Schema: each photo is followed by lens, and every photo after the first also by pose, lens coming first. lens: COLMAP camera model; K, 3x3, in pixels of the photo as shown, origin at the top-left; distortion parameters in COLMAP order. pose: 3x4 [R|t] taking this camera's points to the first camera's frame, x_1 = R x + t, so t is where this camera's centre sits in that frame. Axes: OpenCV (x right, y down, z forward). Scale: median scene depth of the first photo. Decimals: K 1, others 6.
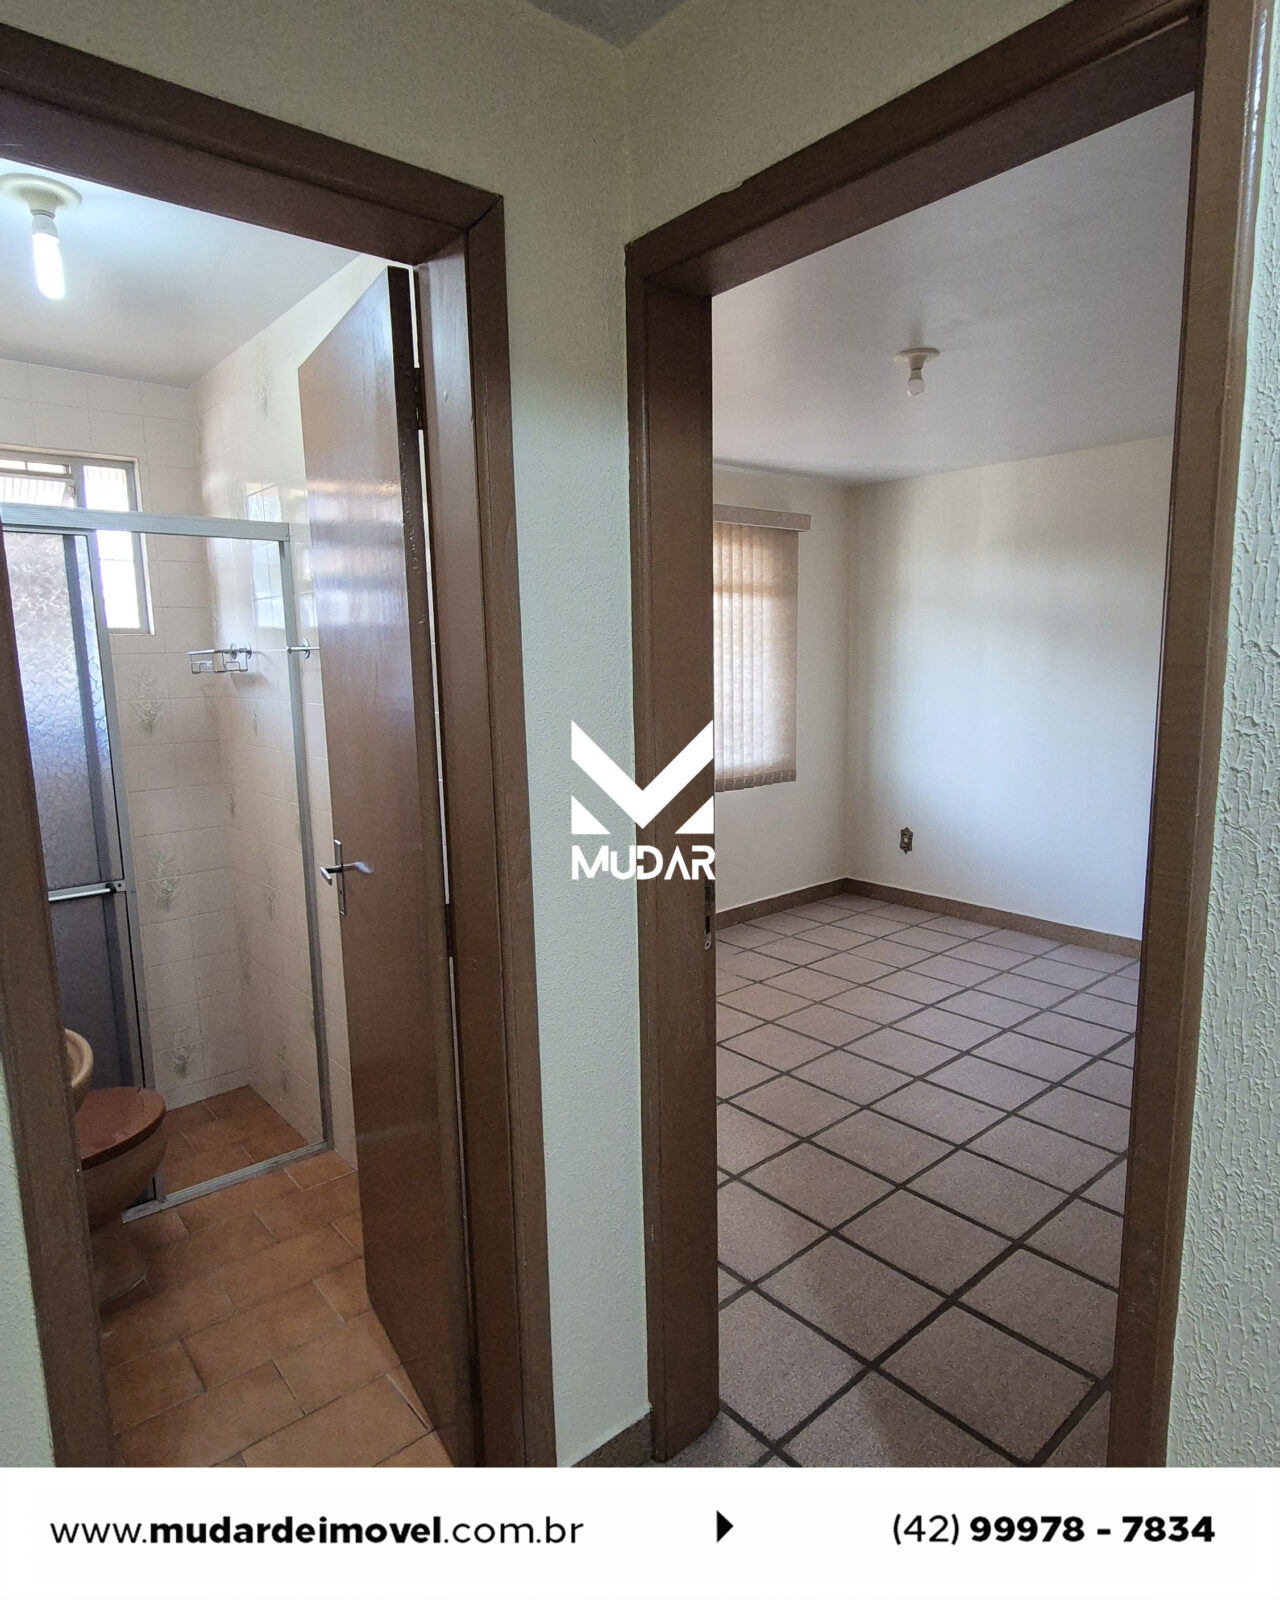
lens RADIAL K [[937.1, 0, 645.2], [0, 937.1, 790.3], [0, 0, 1]] dist [0.008481, -0.005052]
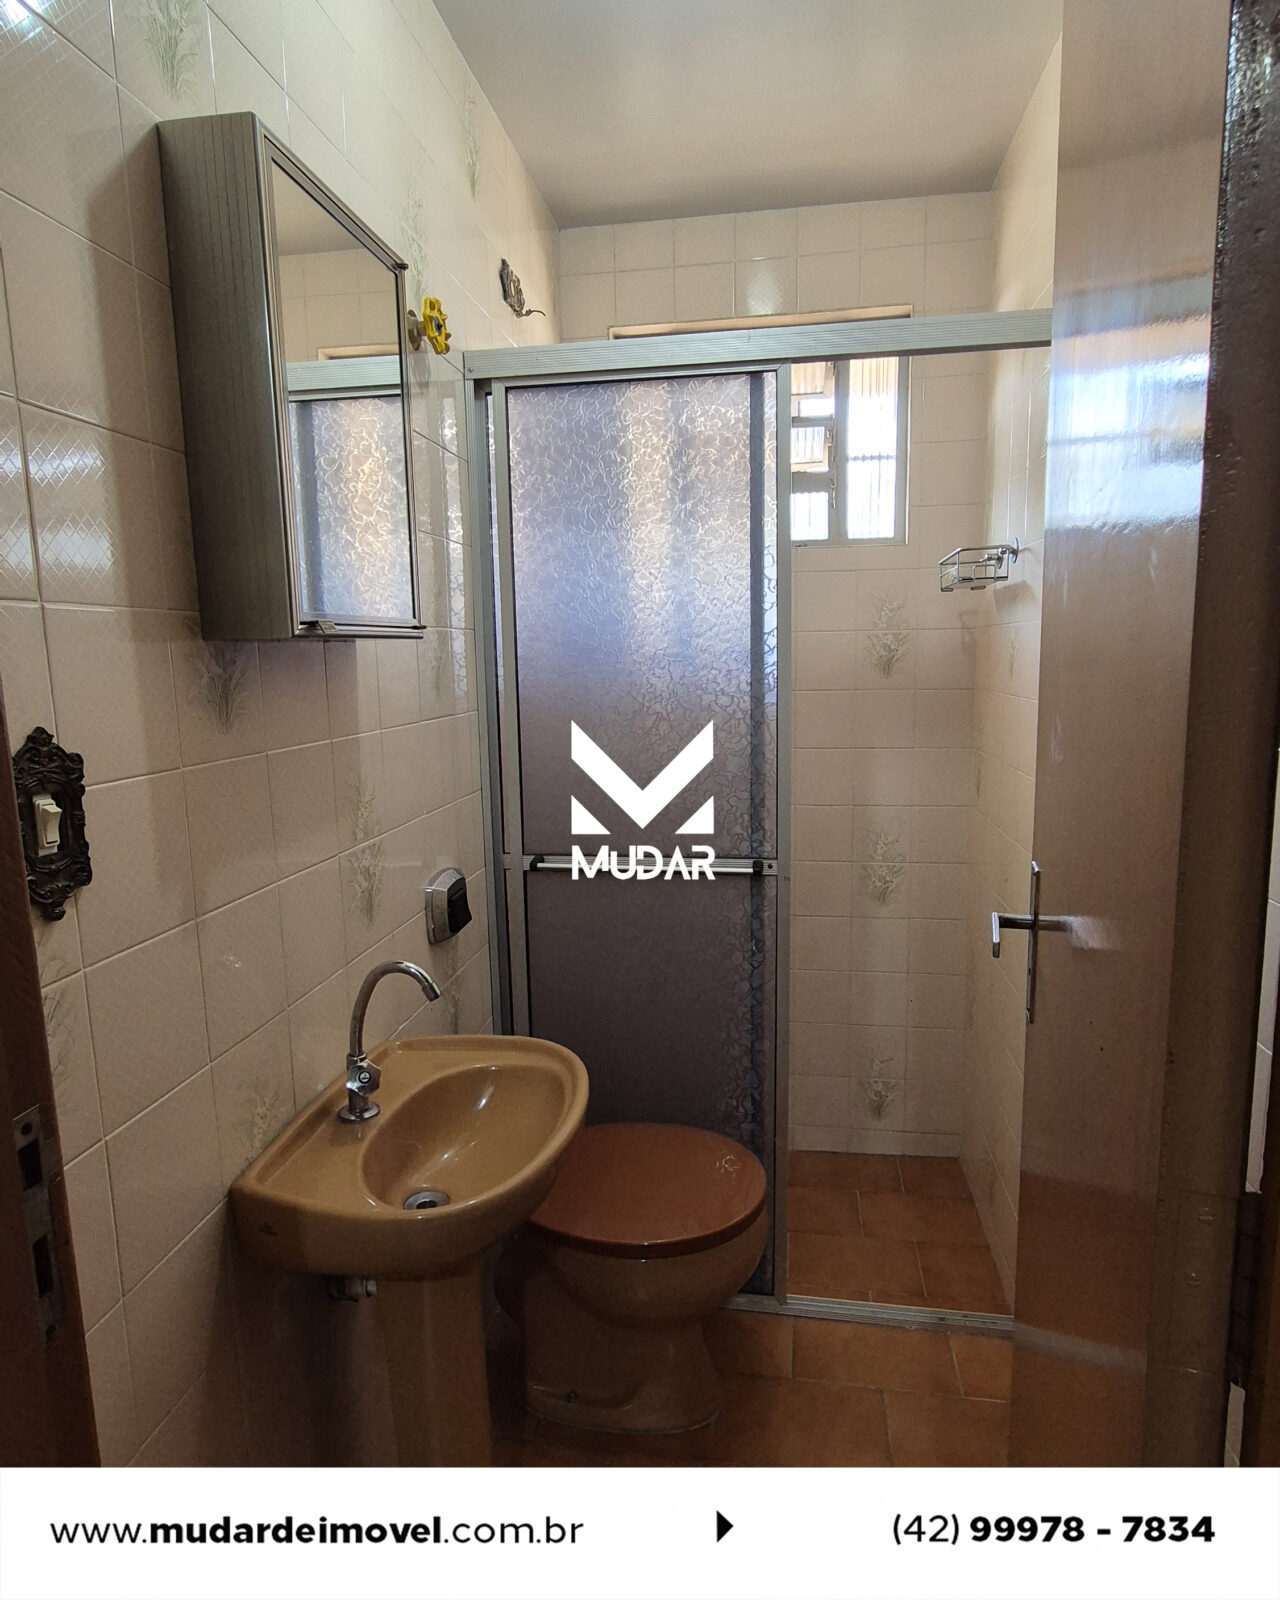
lens RADIAL K [[937.1, 0, 639.6], [0, 937.1, 794.9], [0, 0, 1]] dist [0.008481, -0.005052]
pose [[0.647625, 0.122290, -0.752082, -0.087067], [-0.106498, 0.991876, 0.069574, 0.007057], [0.754480, 0.035037, 0.655387, 0.438705]]
